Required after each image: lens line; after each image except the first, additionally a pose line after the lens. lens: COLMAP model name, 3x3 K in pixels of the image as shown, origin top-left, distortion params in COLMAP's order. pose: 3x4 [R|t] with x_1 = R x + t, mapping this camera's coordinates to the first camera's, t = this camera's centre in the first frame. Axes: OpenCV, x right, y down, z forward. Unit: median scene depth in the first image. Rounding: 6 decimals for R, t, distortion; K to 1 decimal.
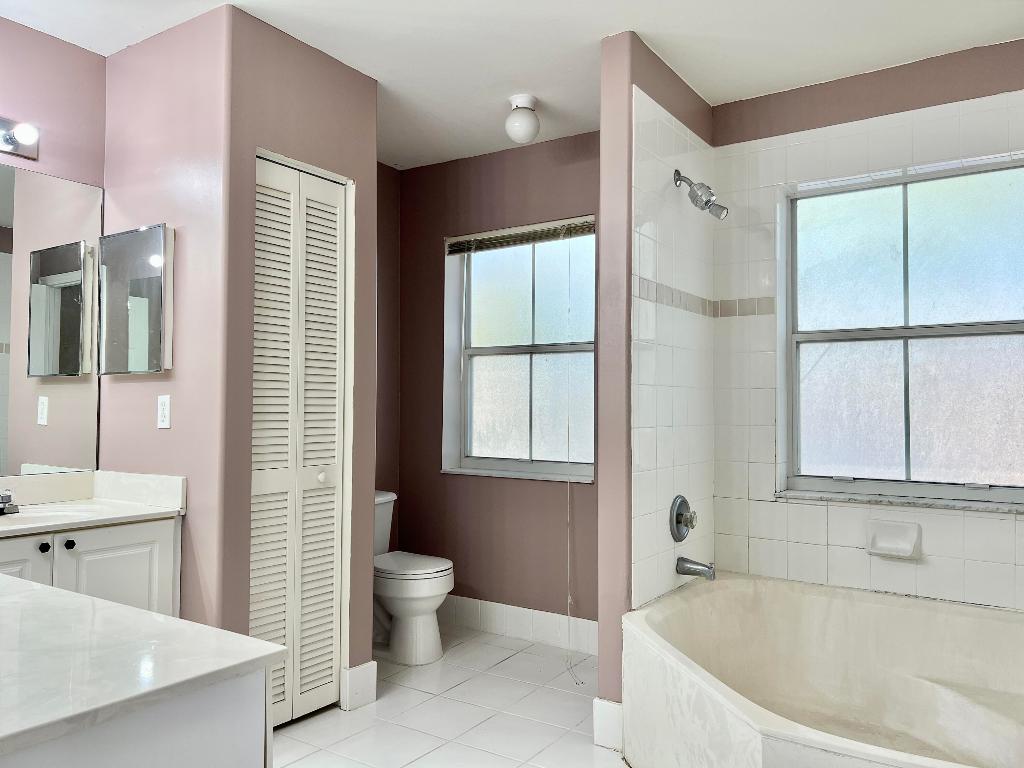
lens RADIAL K [[769.3, 0, 518.6], [0, 769.3, 384.7], [0, 0, 1]] dist [0.040995, -0.057678]
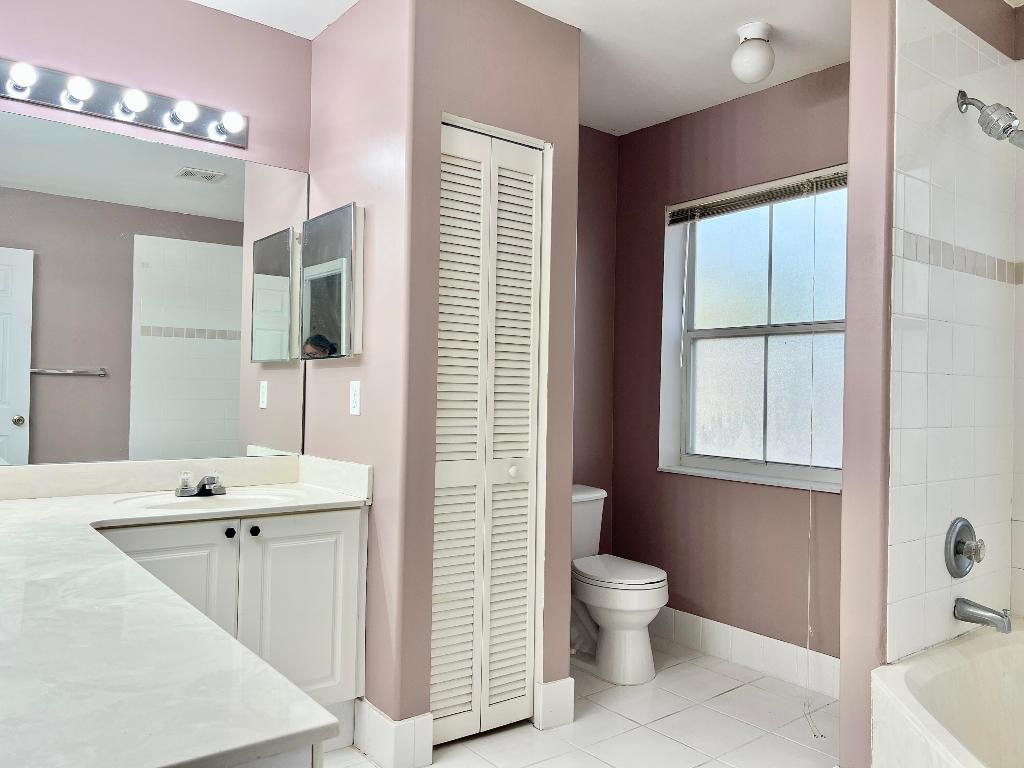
lens RADIAL K [[769.3, 0, 509.9], [0, 769.3, 384.4], [0, 0, 1]] dist [0.040995, -0.057678]
pose [[0.945326, 0.009886, -0.325976, 0.036120], [-0.004878, 0.999857, 0.016177, 0.001411], [0.326090, -0.013702, 0.945239, 0.131013]]
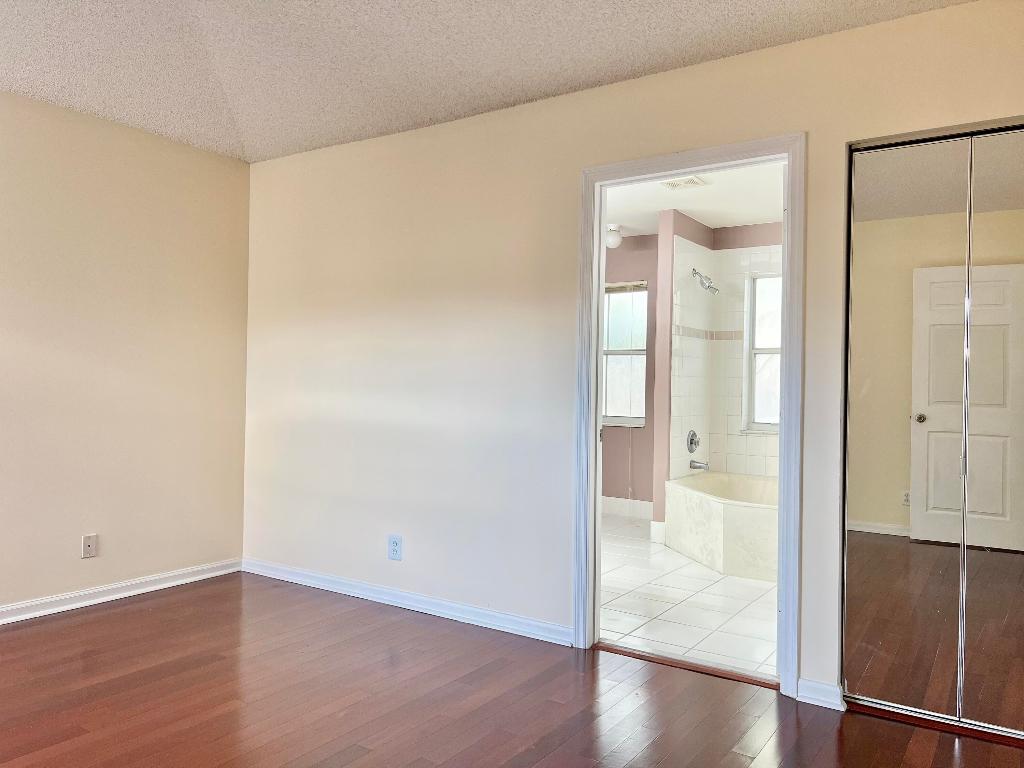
lens RADIAL K [[769.3, 0, 516.1], [0, 769.3, 381.9], [0, 0, 1]] dist [0.040995, -0.057678]
pose [[0.999888, 0.012419, -0.008293, -0.241121], [-0.012121, 0.999313, 0.035032, -0.049510], [0.008722, -0.034928, 0.999352, -1.034717]]
